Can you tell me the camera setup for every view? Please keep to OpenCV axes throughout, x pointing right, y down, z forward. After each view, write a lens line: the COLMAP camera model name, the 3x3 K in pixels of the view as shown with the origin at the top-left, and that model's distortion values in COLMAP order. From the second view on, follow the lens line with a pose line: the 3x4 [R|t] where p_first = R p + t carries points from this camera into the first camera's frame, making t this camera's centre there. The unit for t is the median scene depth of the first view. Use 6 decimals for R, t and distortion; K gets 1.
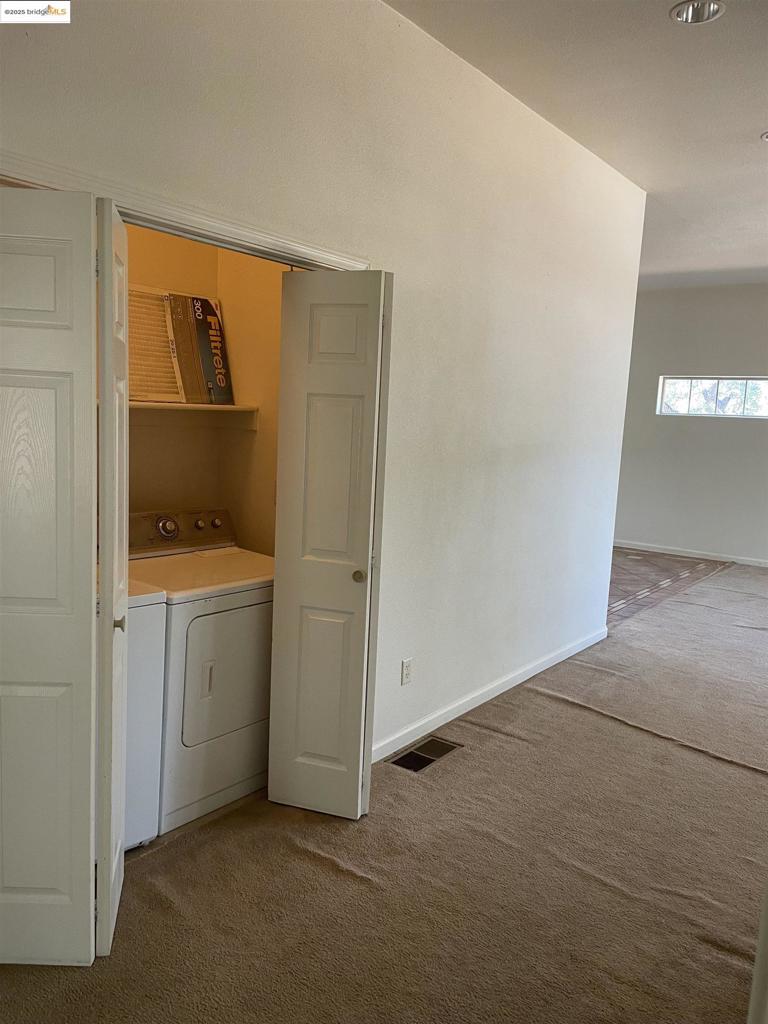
lens RADIAL K [[780.2, 0, 383.1], [0, 780.2, 512.1], [0, 0, 1]] dist [0.044326, -0.040423]
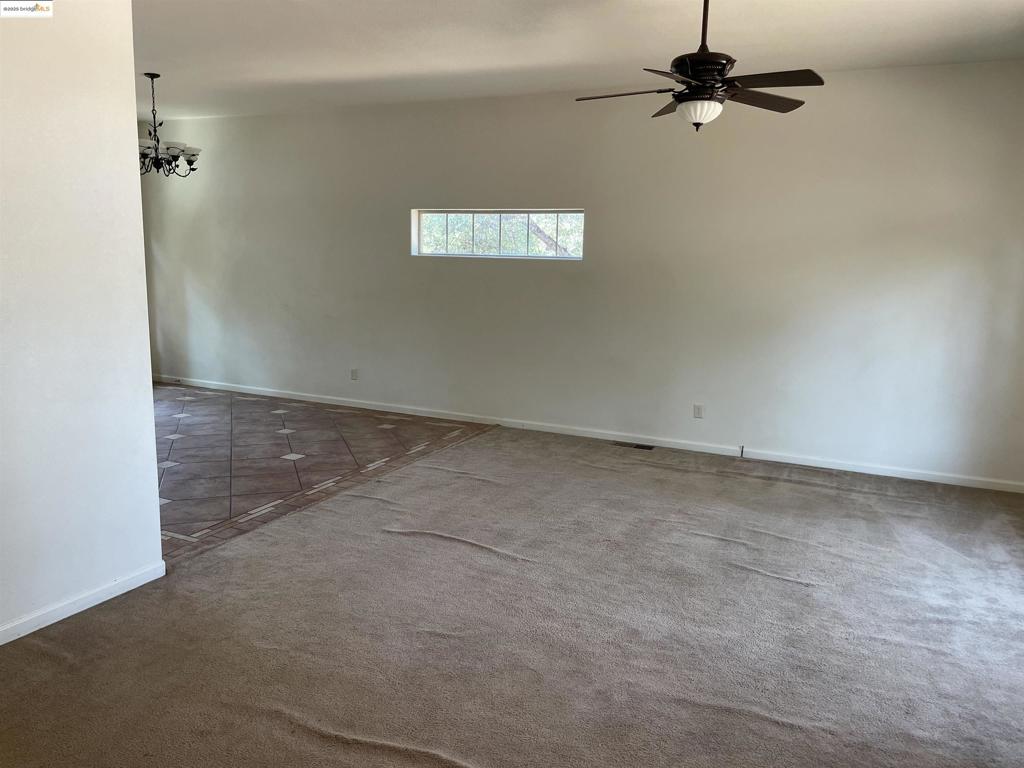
lens RADIAL K [[780.2, 0, 512.5], [0, 780.2, 384.3], [0, 0, 1]] dist [0.044326, -0.040423]
pose [[0.979561, -0.052022, 0.194303, 0.290897], [0.043171, 0.997840, 0.049515, -0.023026], [-0.196459, -0.040115, 0.979691, 0.149117]]
